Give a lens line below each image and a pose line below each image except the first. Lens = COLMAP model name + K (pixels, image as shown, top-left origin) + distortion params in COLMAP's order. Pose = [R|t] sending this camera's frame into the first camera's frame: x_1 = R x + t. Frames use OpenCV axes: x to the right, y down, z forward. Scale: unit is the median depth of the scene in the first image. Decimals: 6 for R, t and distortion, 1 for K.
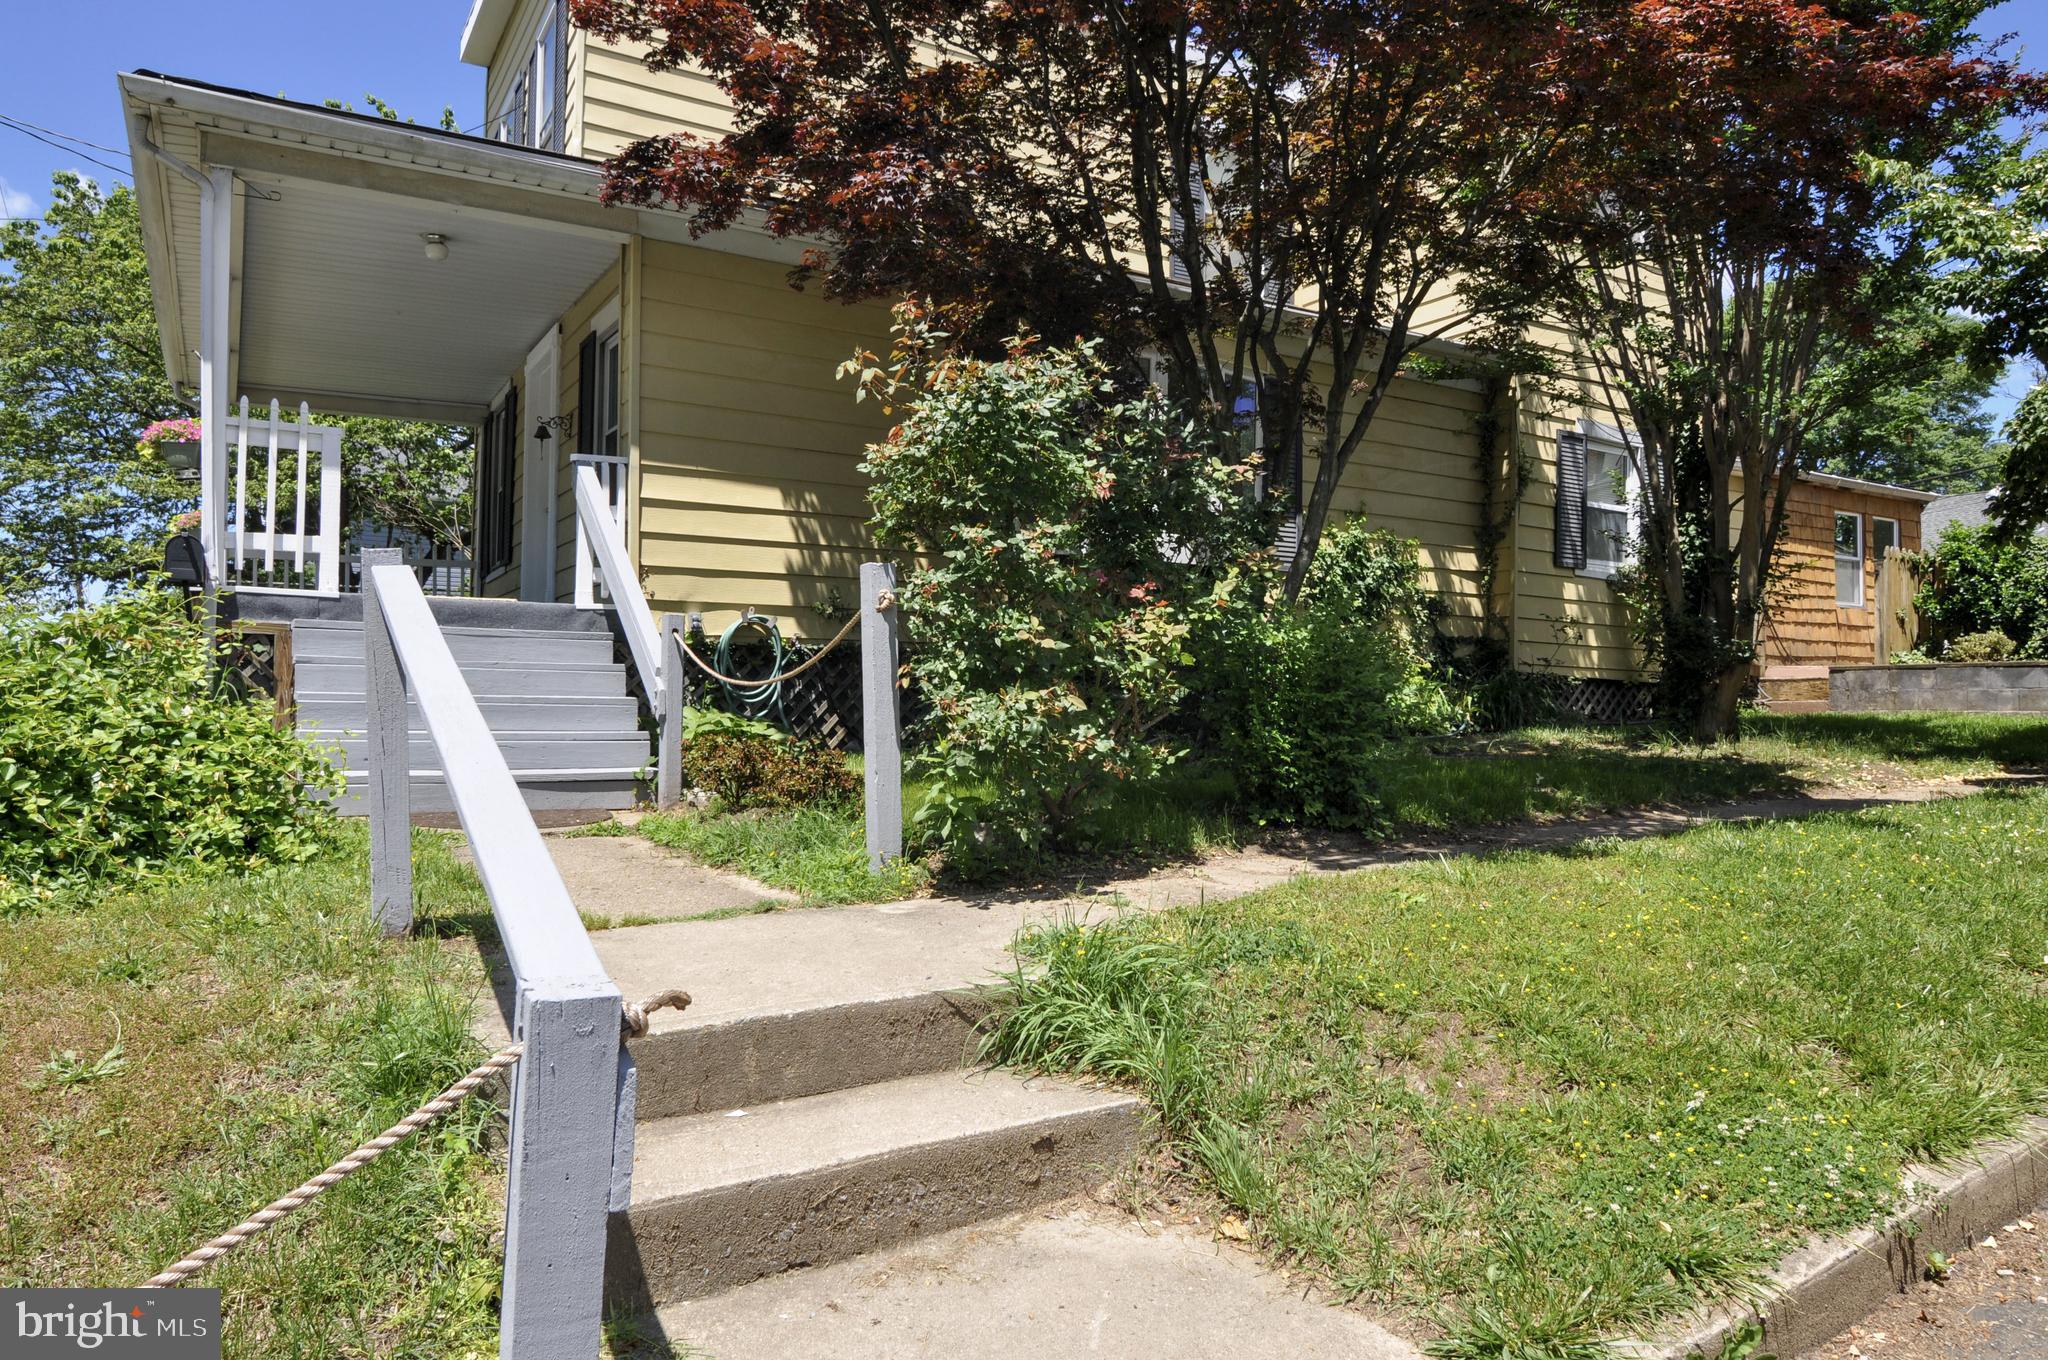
lens RADIAL K [[1310.1, 0, 1024.0], [0, 1310.1, 680.0], [0, 0, 1]] dist [-0.004758, -0.004646]
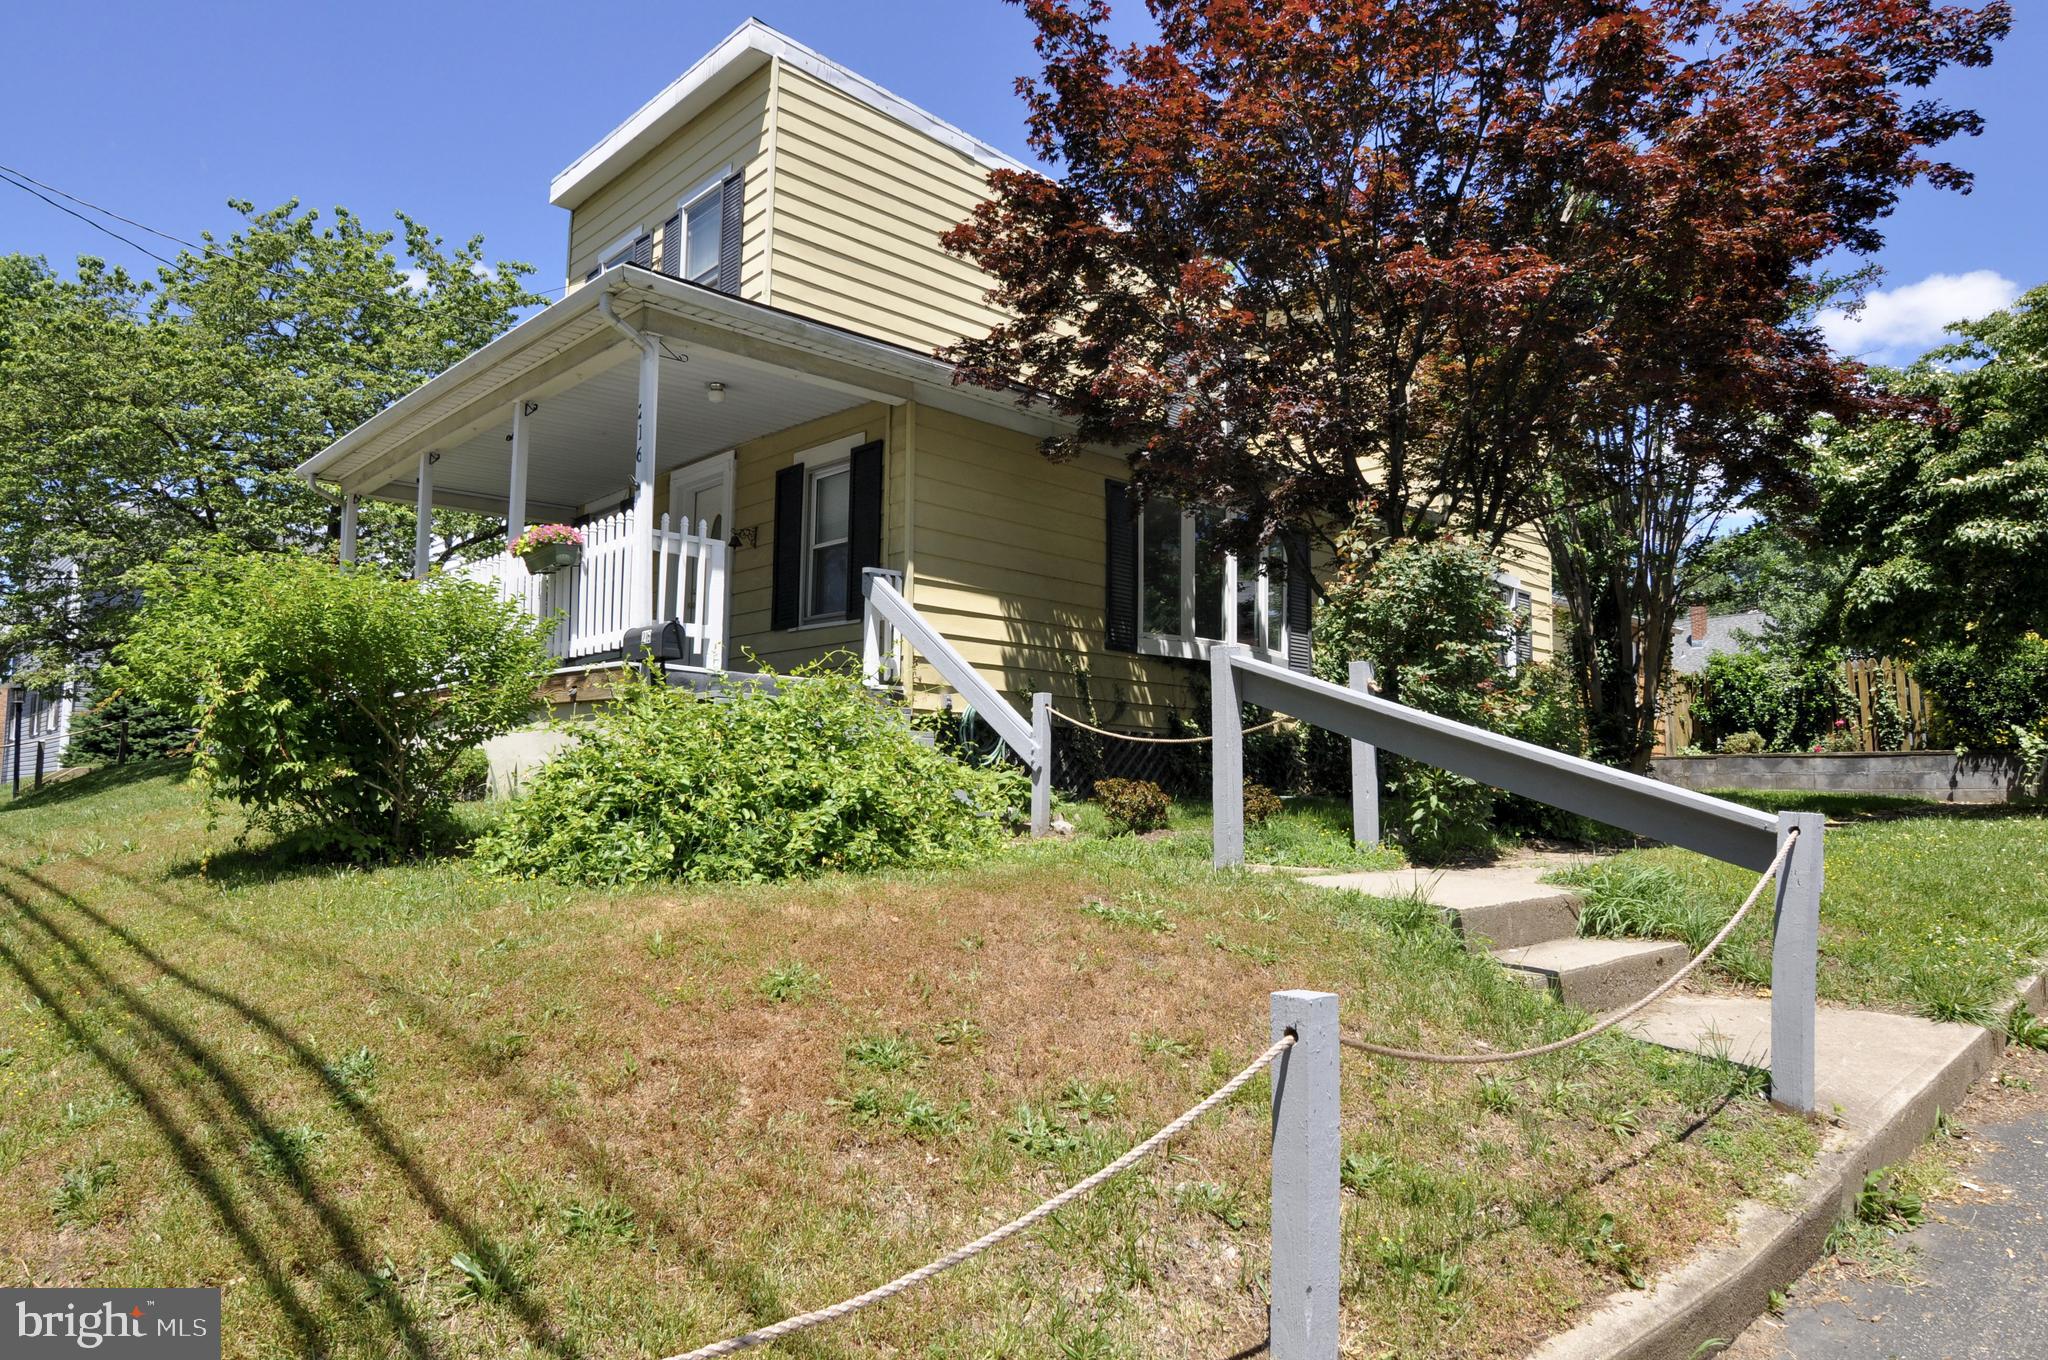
lens RADIAL K [[1278.0, 0, 1024.0], [0, 1278.0, 680.0], [0, 0, 1]] dist [0.002032, -0.014250]
pose [[0.977489, 0.025659, 0.209419, -0.413176], [-0.009617, 0.996964, -0.077266, 0.028237], [-0.210765, 0.073513, 0.974769, -0.212122]]
